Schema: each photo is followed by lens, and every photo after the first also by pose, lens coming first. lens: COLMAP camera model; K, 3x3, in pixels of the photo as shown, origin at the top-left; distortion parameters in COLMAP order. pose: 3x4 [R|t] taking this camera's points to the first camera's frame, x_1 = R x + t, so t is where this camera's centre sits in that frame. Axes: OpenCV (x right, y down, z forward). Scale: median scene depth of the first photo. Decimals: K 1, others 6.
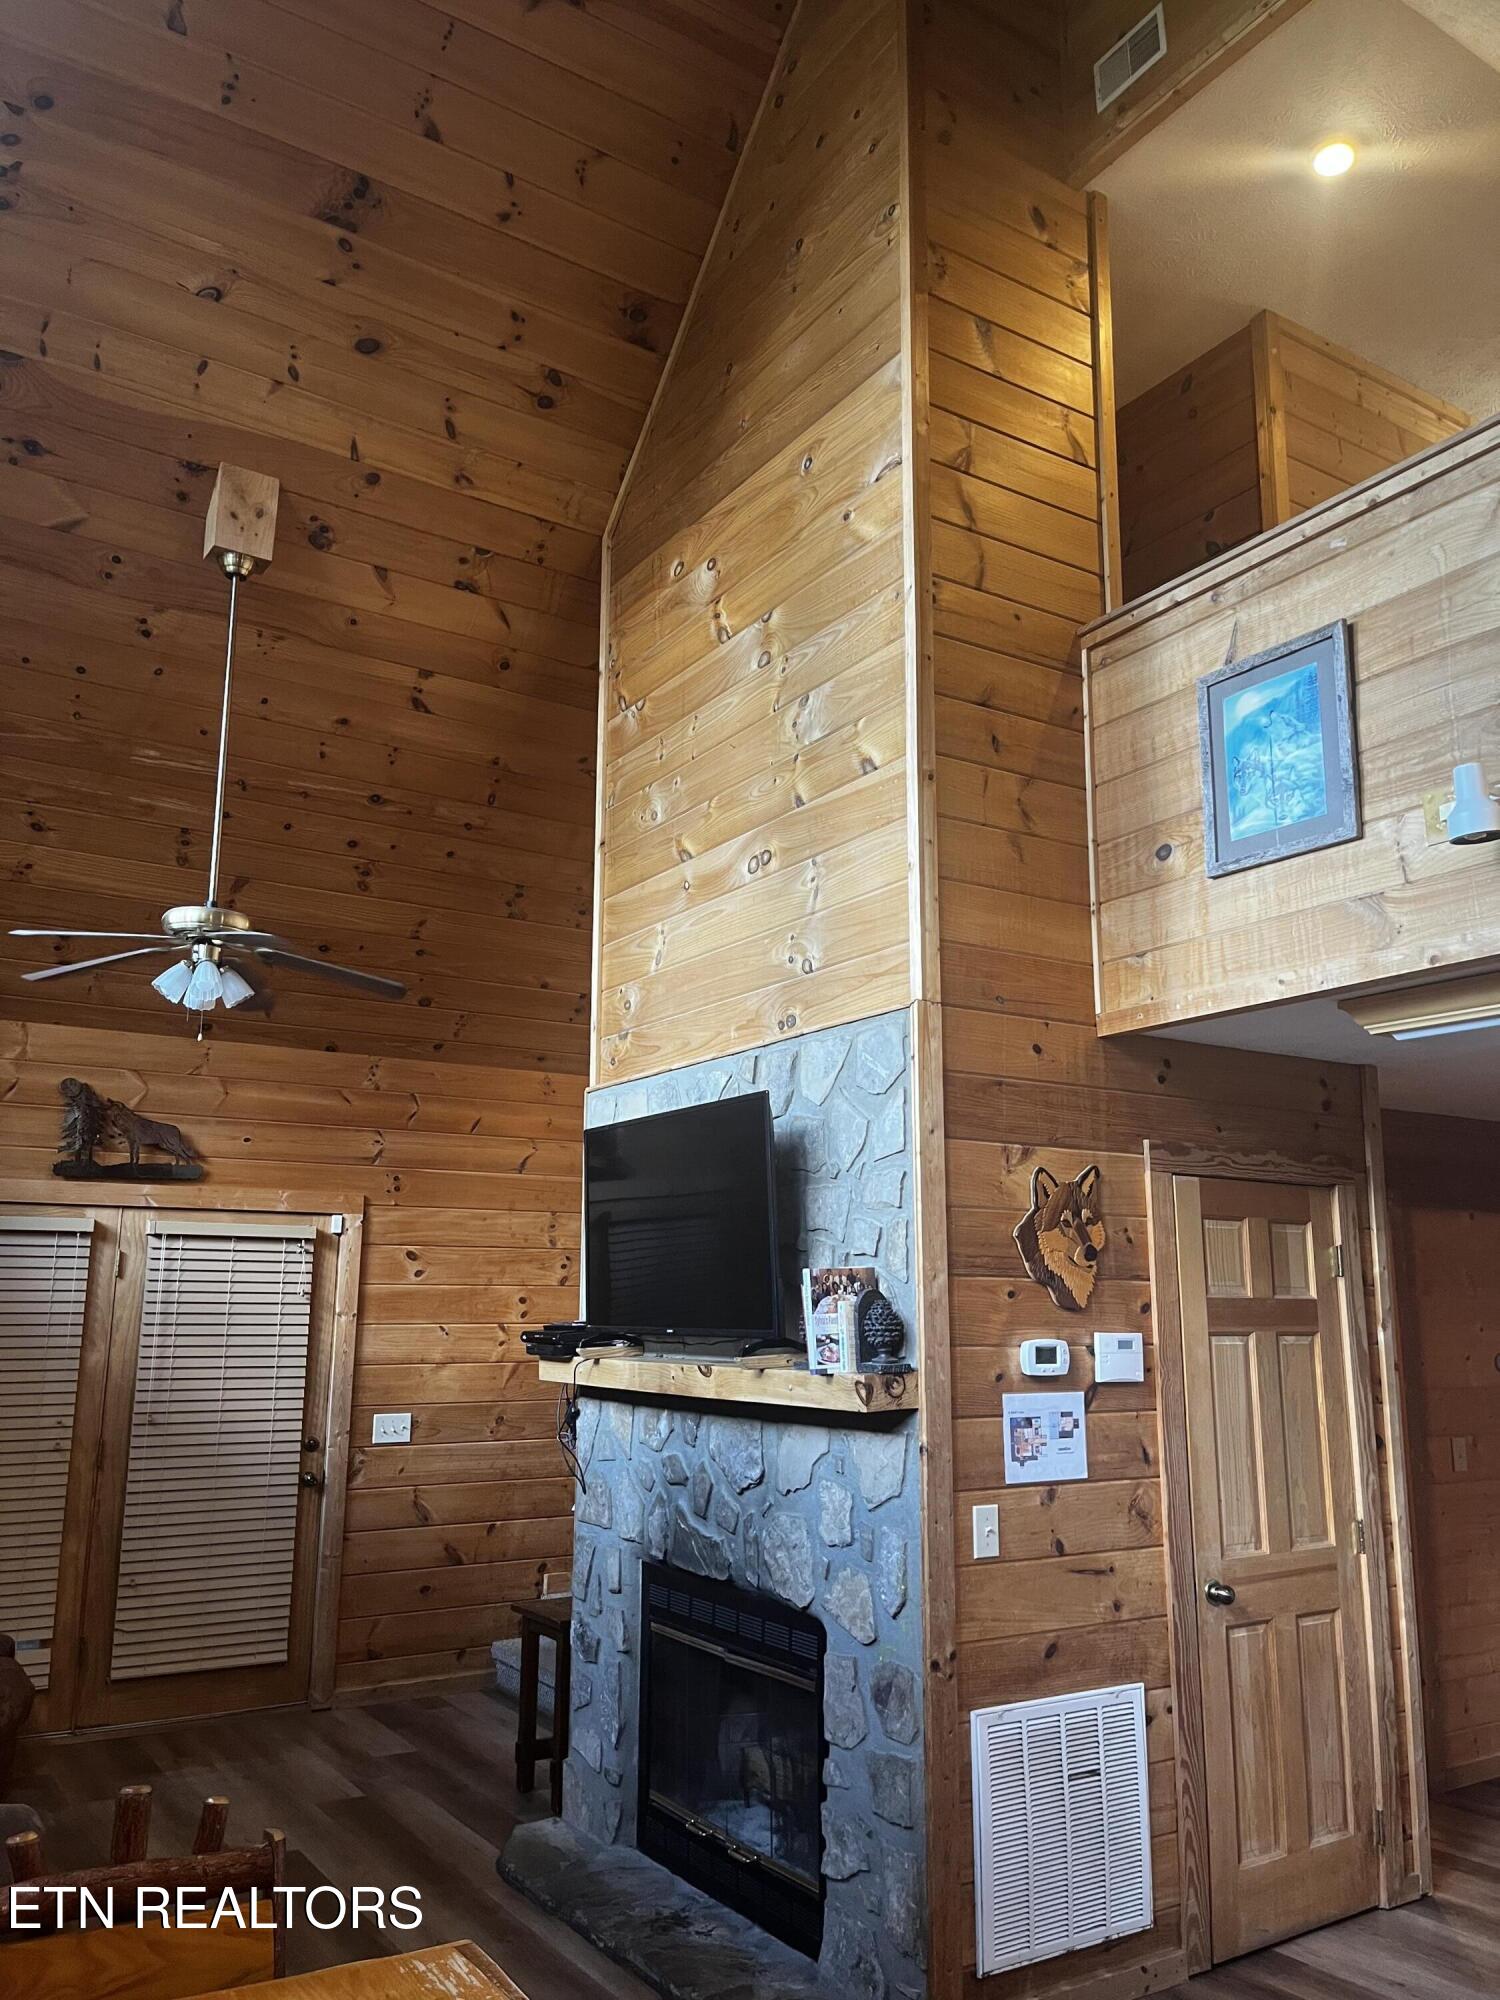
lens RADIAL K [[1487.2, 0, 746.2], [0, 1487.2, 999.6], [0, 0, 1]] dist [0.061094, -0.068730]
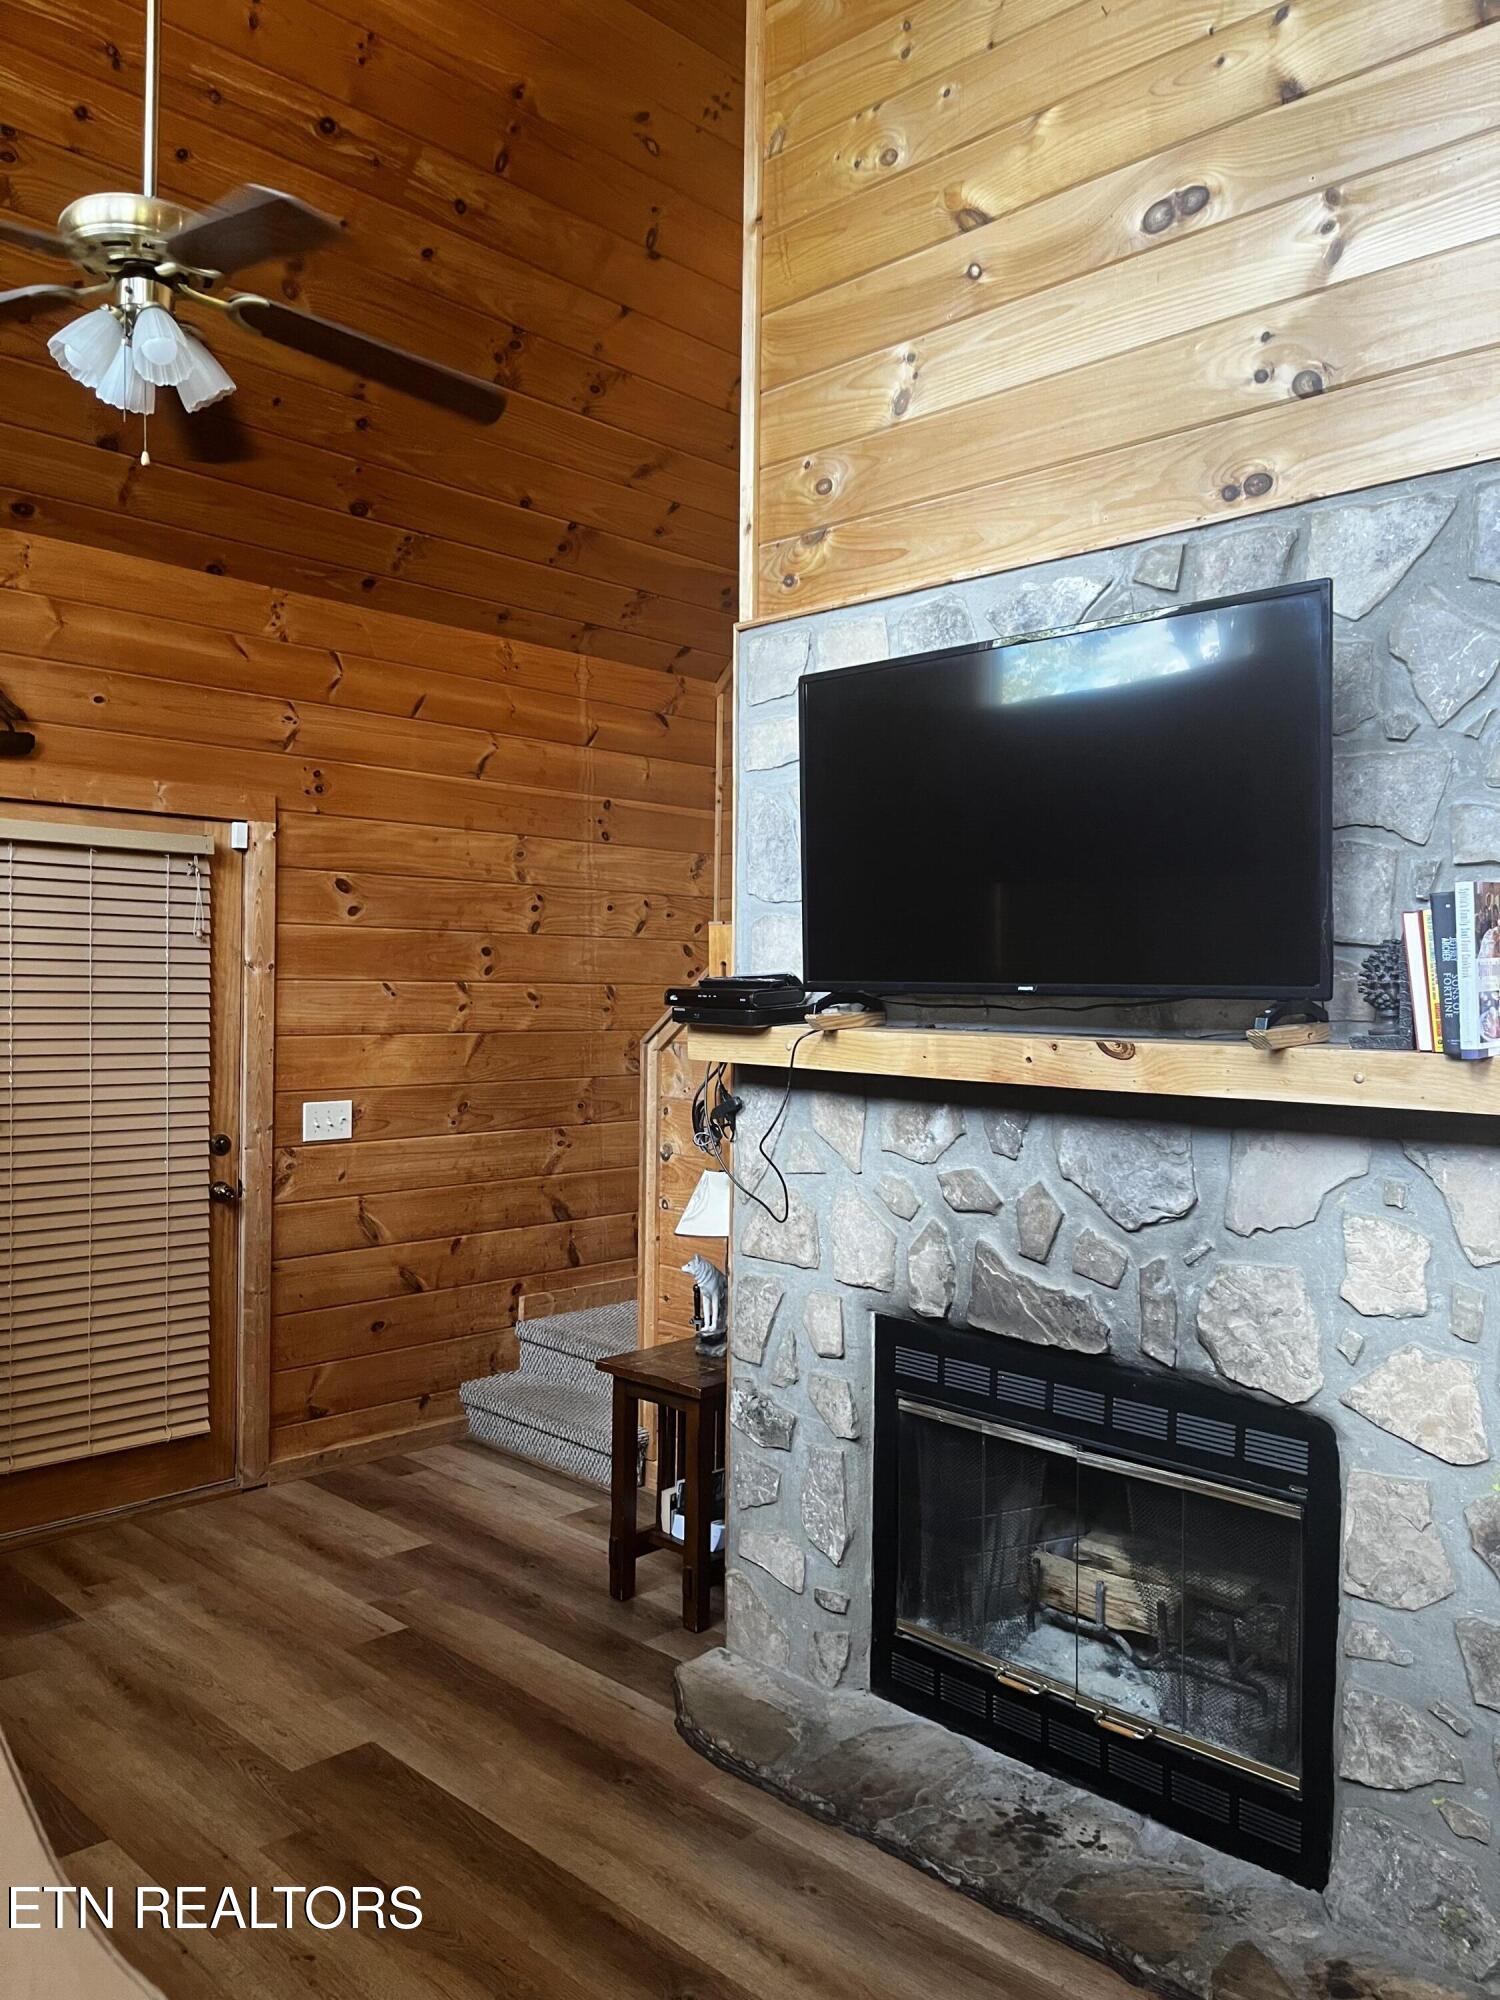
lens RADIAL K [[1495.9, 0, 751.7], [0, 1495.9, 1003.8], [0, 0, 1]] dist [0.077055, -0.092492]
pose [[0.973758, 0.003713, 0.227557, -0.210797], [-0.053614, 0.975469, 0.213508, 0.068309], [-0.221182, -0.220105, 0.950070, 0.289964]]
